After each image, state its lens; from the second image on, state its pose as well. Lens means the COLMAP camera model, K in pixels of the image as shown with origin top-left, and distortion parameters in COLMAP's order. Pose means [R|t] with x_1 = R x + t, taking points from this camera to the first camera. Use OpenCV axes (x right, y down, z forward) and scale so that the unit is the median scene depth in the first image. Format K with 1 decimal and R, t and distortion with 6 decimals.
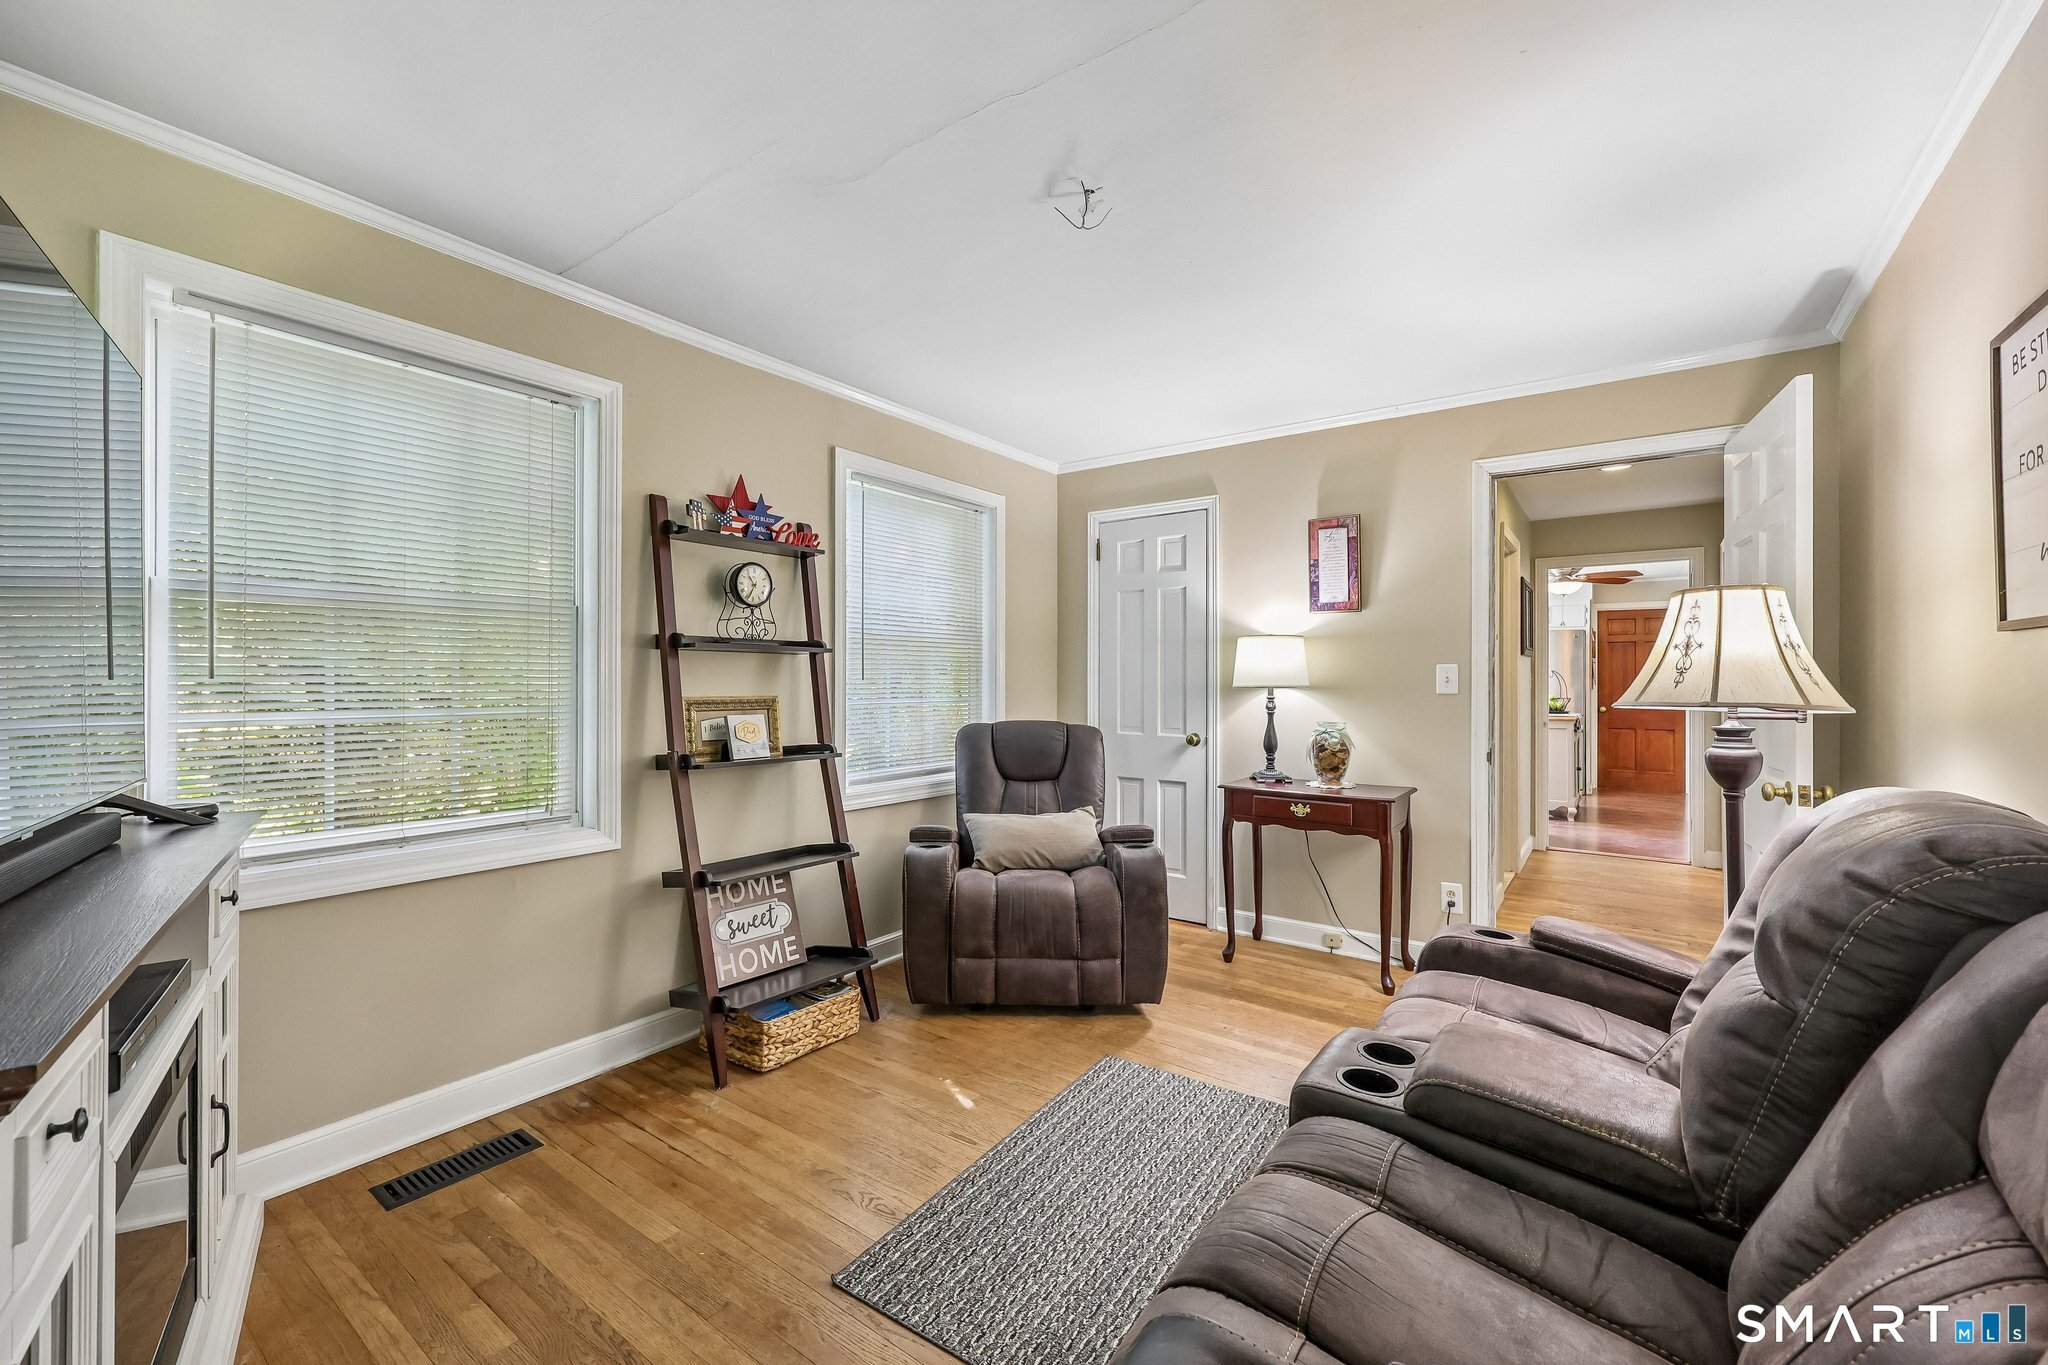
lens RADIAL K [[812.3, 0, 1024.0], [0, 812.3, 682.5], [0, 0, 1]] dist [0.000876, 0.000054]
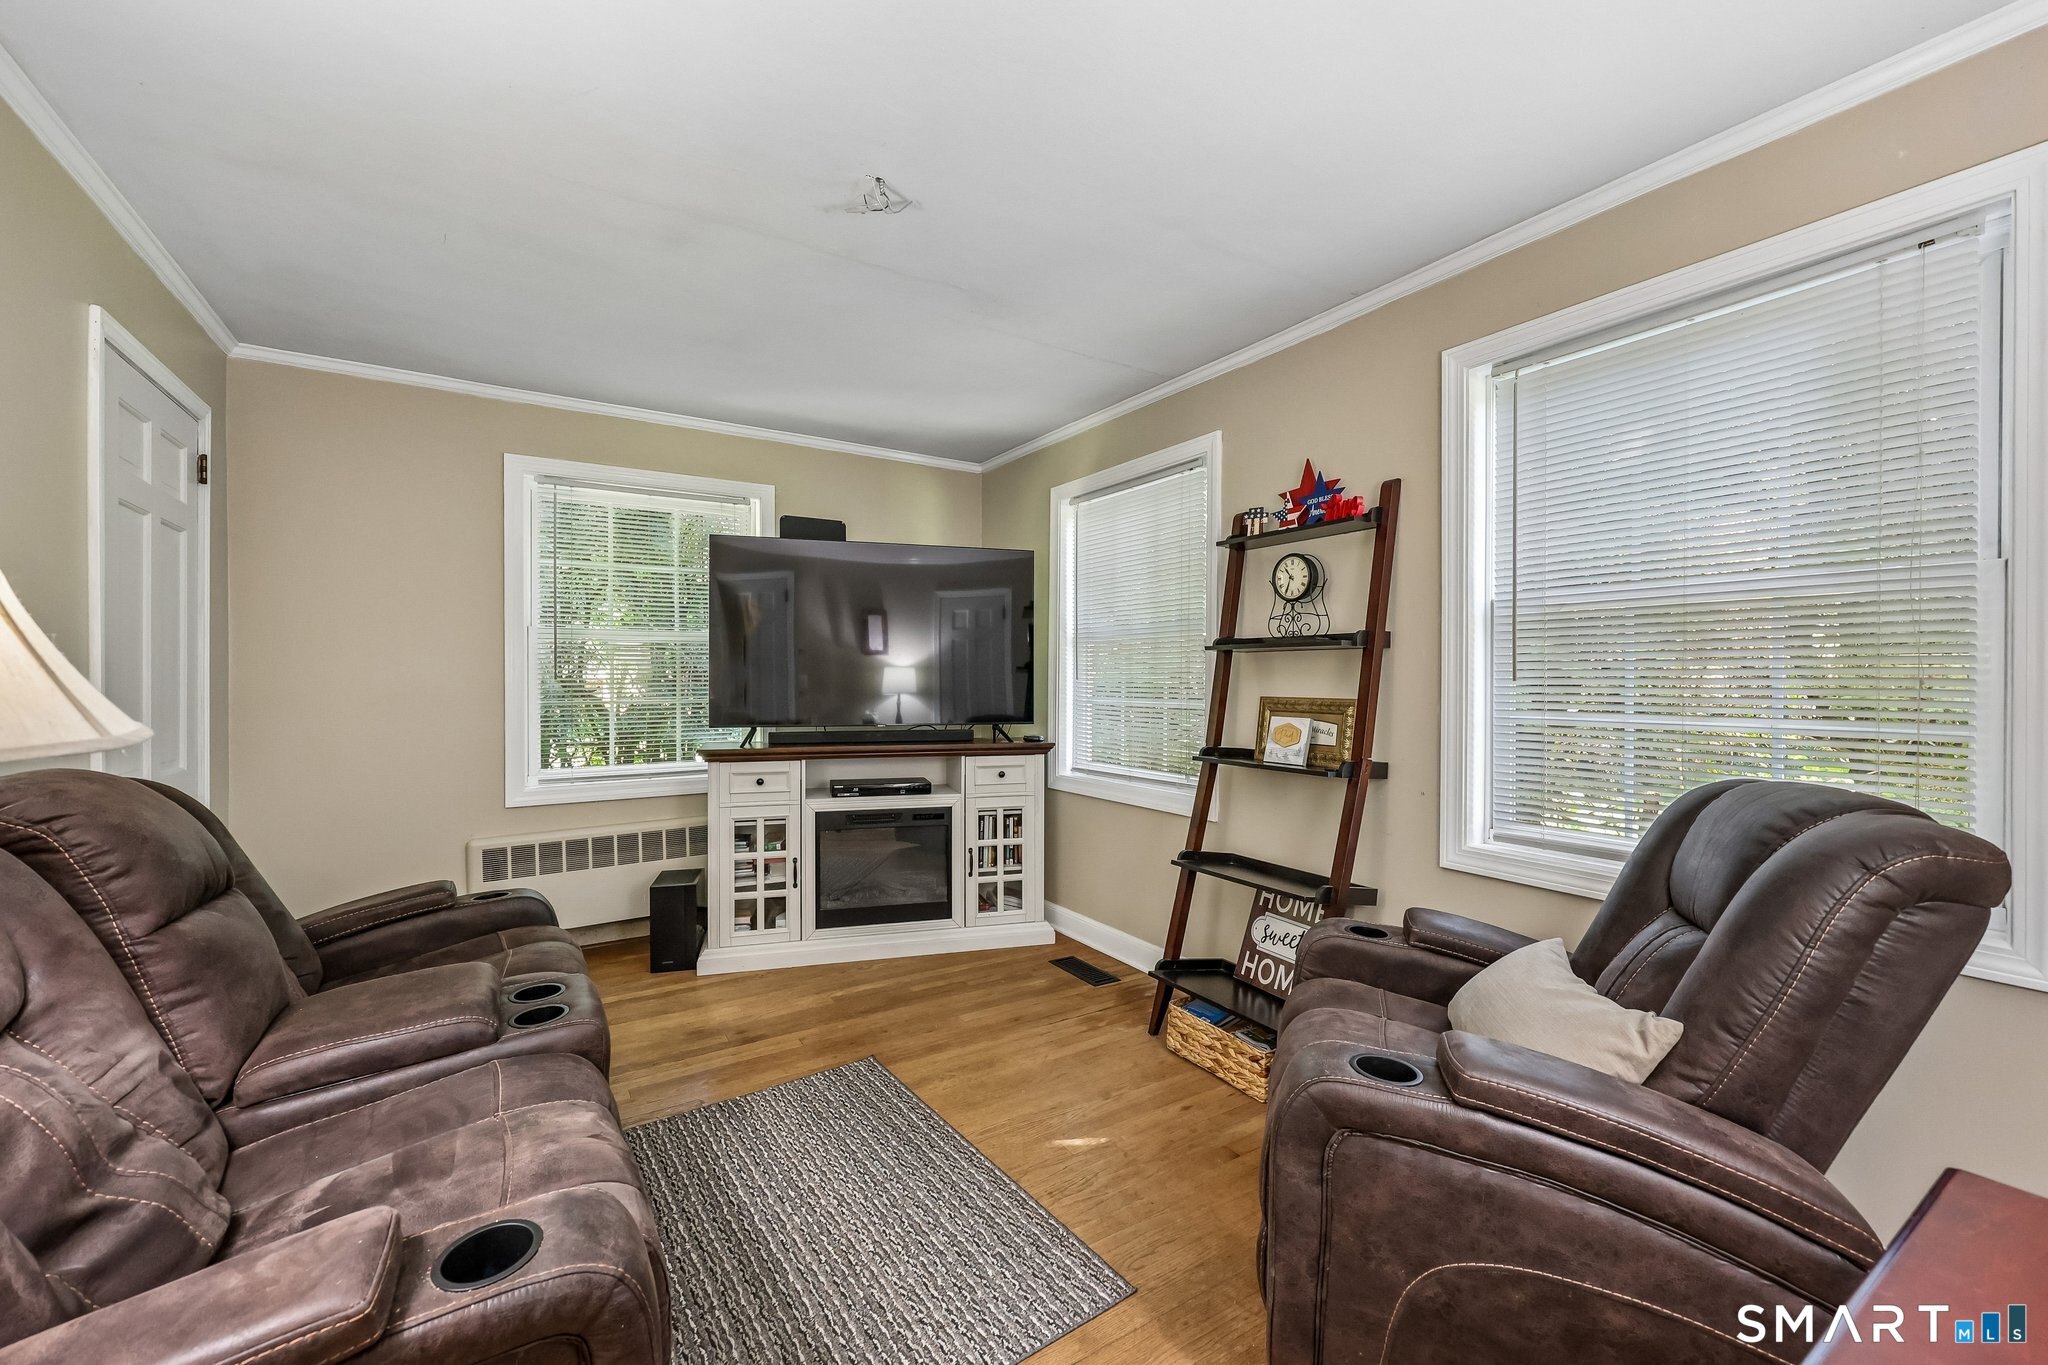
lens RADIAL K [[829.7, 0, 1024.0], [0, 829.7, 682.5], [0, 0, 1]] dist [-0.000596, -0.000035]
pose [[-0.362935, -0.001673, -0.931813, 0.692745], [-0.007460, 0.999972, 0.001110, 0.001145], [0.931785, 0.007355, -0.362937, 1.104969]]
